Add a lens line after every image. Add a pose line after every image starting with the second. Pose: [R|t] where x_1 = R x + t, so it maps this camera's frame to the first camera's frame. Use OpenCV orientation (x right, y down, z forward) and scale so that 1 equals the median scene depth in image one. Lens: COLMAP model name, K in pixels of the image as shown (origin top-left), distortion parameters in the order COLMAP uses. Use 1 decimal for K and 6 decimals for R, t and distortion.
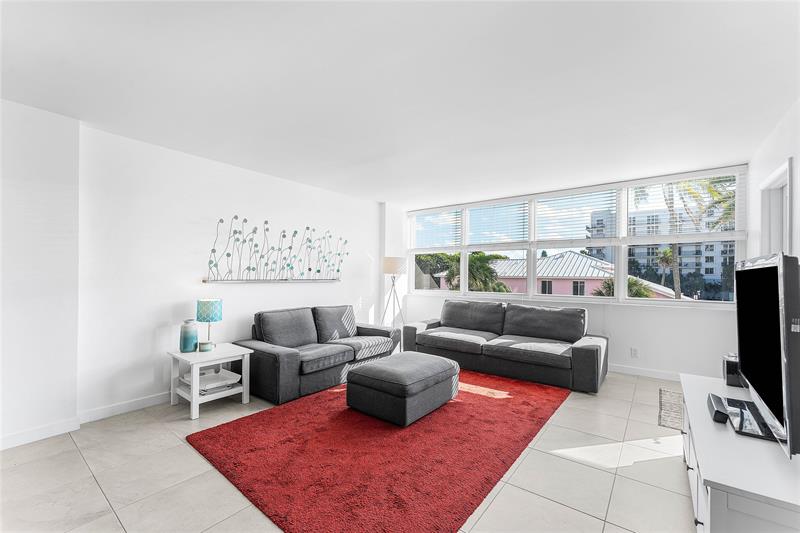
lens RADIAL K [[333.1, 0, 399.1], [0, 333.1, 273.9], [0, 0, 1]] dist [0.001106, 0.000042]
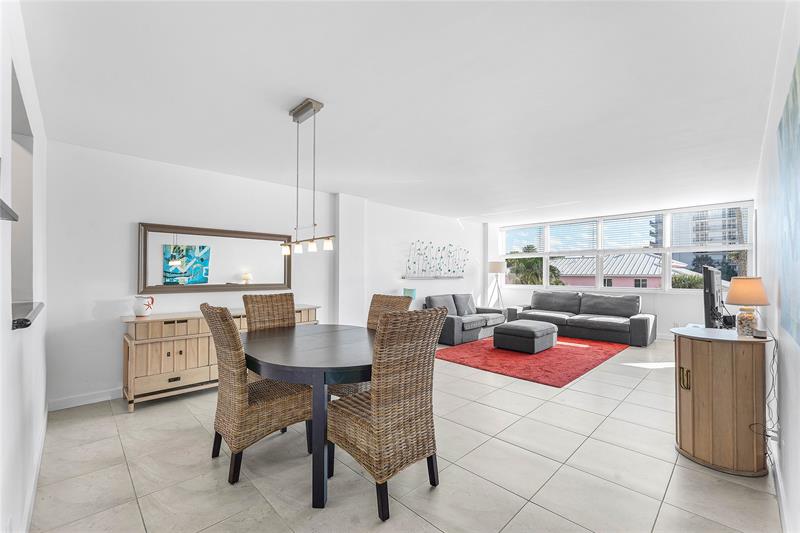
lens RADIAL K [[331.4, 0, 400.0], [0, 331.4, 266.5], [0, 0, 1]] dist [0.001838, 0.000109]
pose [[0.990672, -0.007499, -0.136064, -0.297502], [0.004924, 0.999802, -0.019254, -0.003321], [0.136182, 0.018405, 0.990513, -0.611545]]
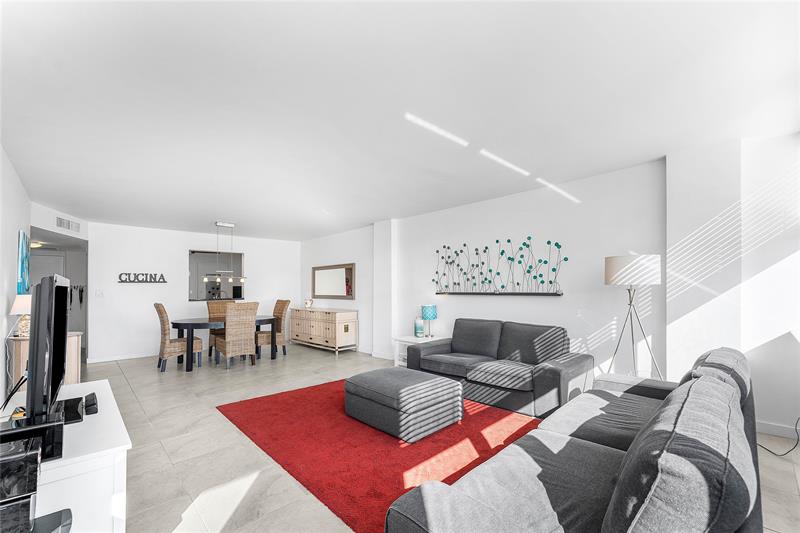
lens RADIAL K [[333.1, 0, 399.1], [0, 333.1, 273.9], [0, 0, 1]] dist [0.001106, 0.000042]
pose [[-0.136720, -0.051401, -0.989275, 0.751056], [0.006868, 0.998580, -0.052834, 0.011171], [0.990586, -0.014017, -0.136173, 0.845095]]
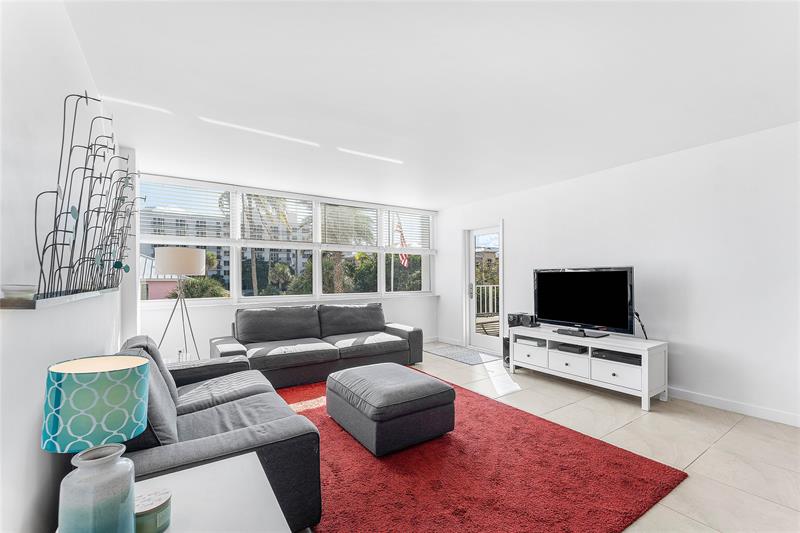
lens RADIAL K [[341.1, 0, 399.4], [0, 341.1, 275.6], [0, 0, 1]] dist [0.000403, -0.000008]
pose [[0.320726, -0.003356, 0.947166, -0.607567], [0.003234, 0.999992, 0.002448, 0.001752], [-0.947167, 0.002278, 0.320734, 0.517467]]
